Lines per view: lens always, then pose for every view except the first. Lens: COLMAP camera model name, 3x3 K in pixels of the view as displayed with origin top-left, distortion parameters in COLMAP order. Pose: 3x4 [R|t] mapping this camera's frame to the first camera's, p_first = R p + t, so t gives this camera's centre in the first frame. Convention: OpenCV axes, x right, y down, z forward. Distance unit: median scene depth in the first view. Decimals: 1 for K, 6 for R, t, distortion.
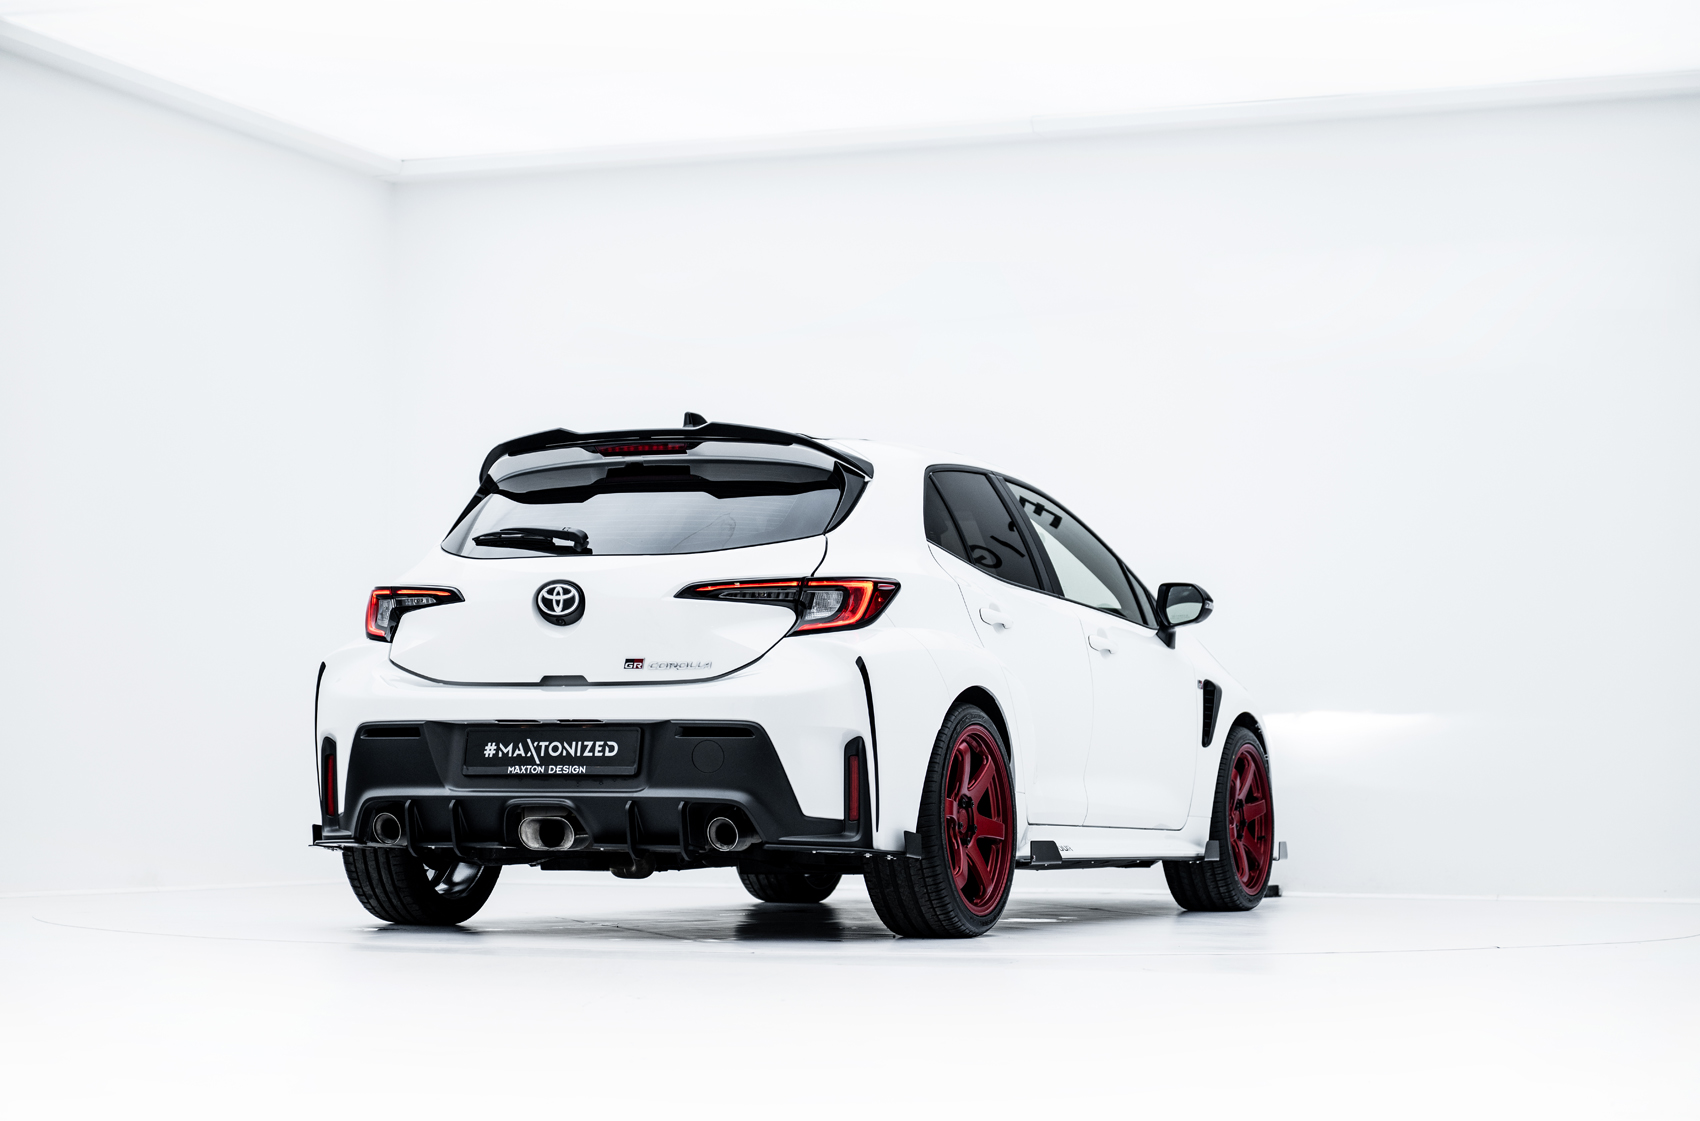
lens RADIAL K [[3400.8, 0, 850.0], [0, 3400.8, 560.5], [0, 0, 1]] dist [-0.019574, -0.112377]
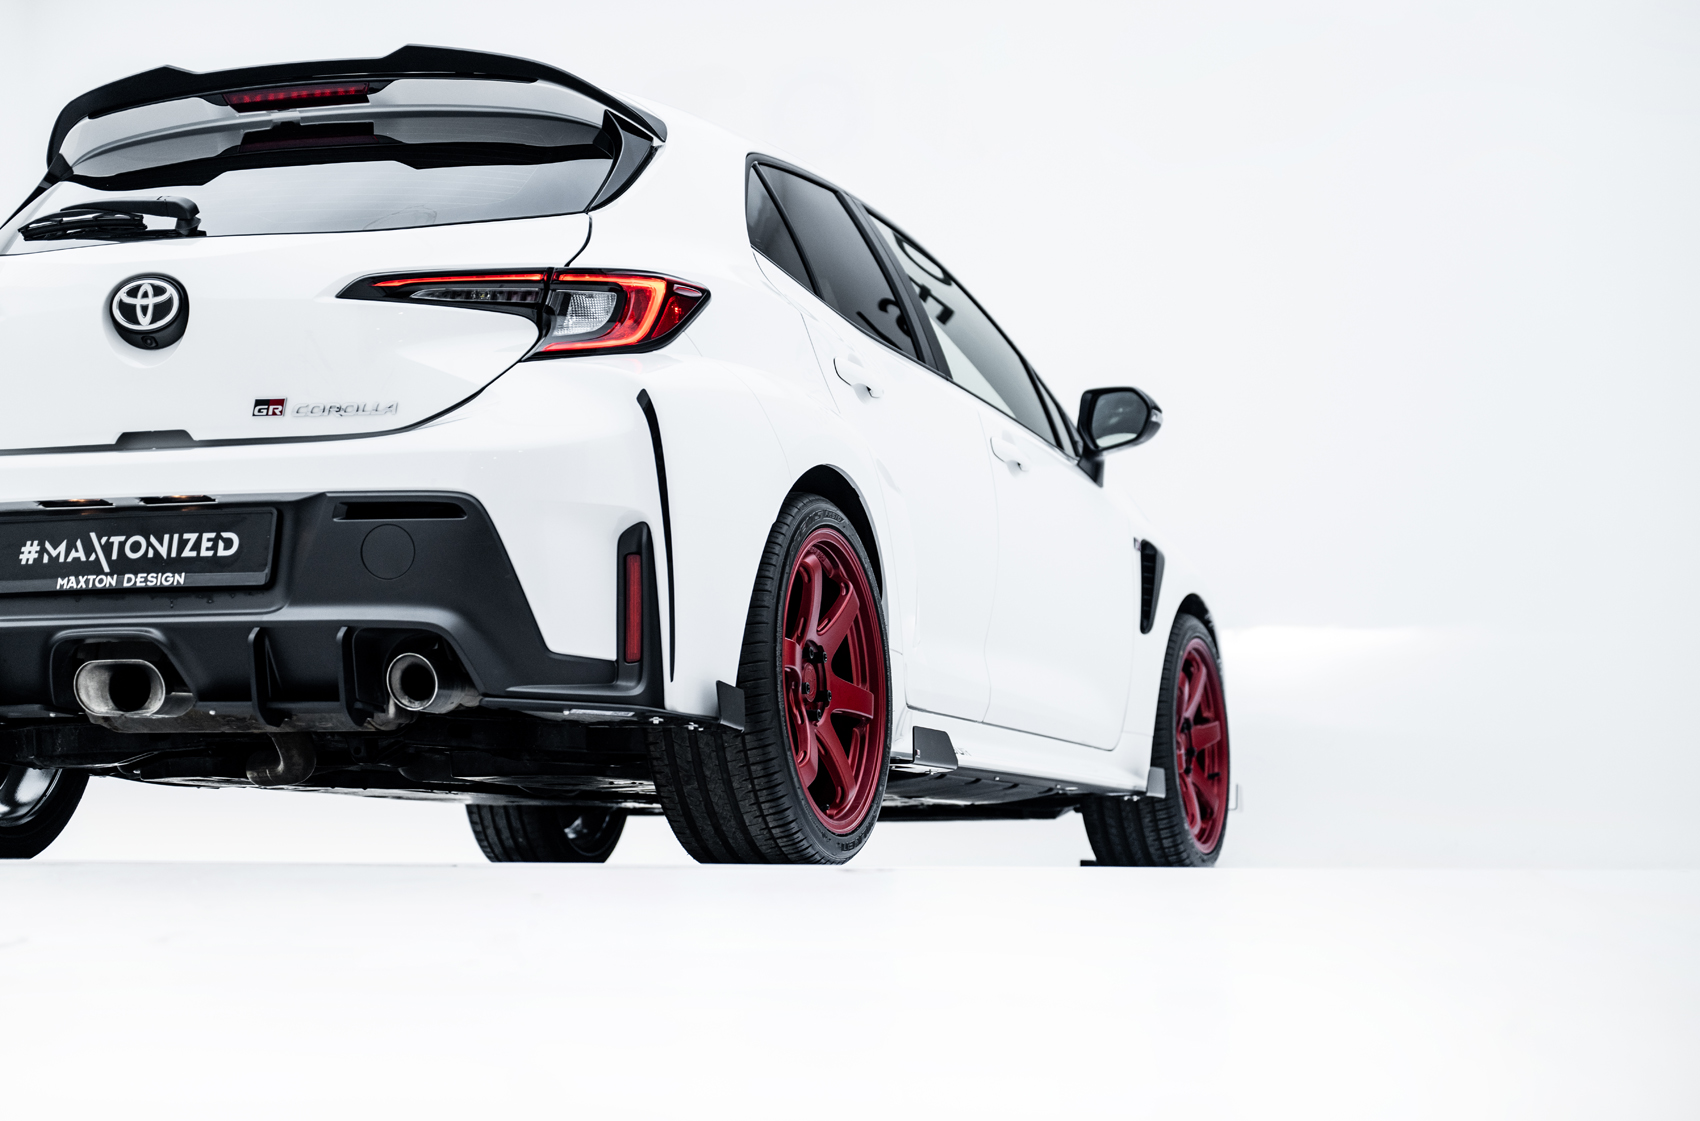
lens RADIAL K [[3400.8, 0, 850.0], [0, 3400.8, 560.5], [0, 0, 1]] dist [-0.019574, -0.112377]
pose [[0.998081, 0.002525, 0.061874, 0.002121], [-0.000875, 0.999644, -0.026676, 0.072872], [-0.061919, 0.026571, 0.997727, 0.389168]]
